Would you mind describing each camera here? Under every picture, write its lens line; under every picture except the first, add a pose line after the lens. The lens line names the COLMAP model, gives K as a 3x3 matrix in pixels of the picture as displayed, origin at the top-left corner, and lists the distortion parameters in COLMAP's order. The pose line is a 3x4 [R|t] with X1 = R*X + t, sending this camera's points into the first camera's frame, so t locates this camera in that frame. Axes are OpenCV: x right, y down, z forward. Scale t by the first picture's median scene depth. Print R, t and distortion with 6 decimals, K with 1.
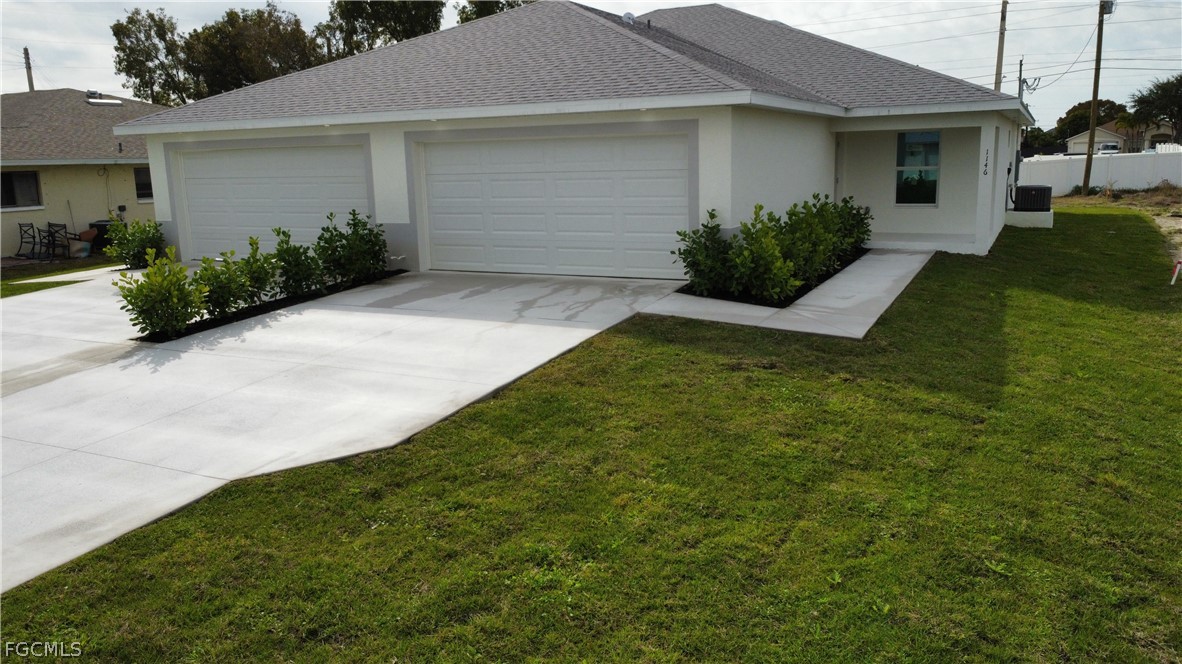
lens RADIAL K [[890.2, 0, 591.0], [0, 890.2, 332.0], [0, 0, 1]] dist [-0.001462, -0.001164]
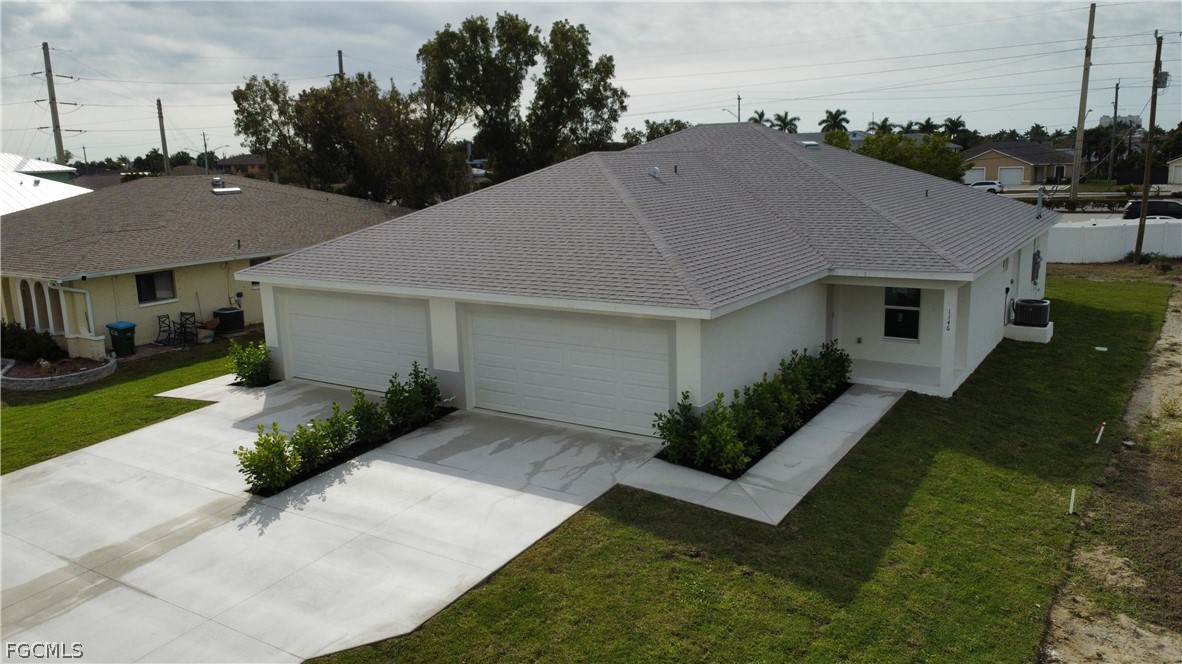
lens RADIAL K [[890.2, 0, 591.0], [0, 890.2, 332.0], [0, 0, 1]] dist [-0.001462, -0.001164]
pose [[0.994245, 0.018326, -0.105556, 0.127785], [-0.017790, 0.999824, 0.006017, -0.217043], [0.105647, -0.004104, 0.994395, -0.257203]]
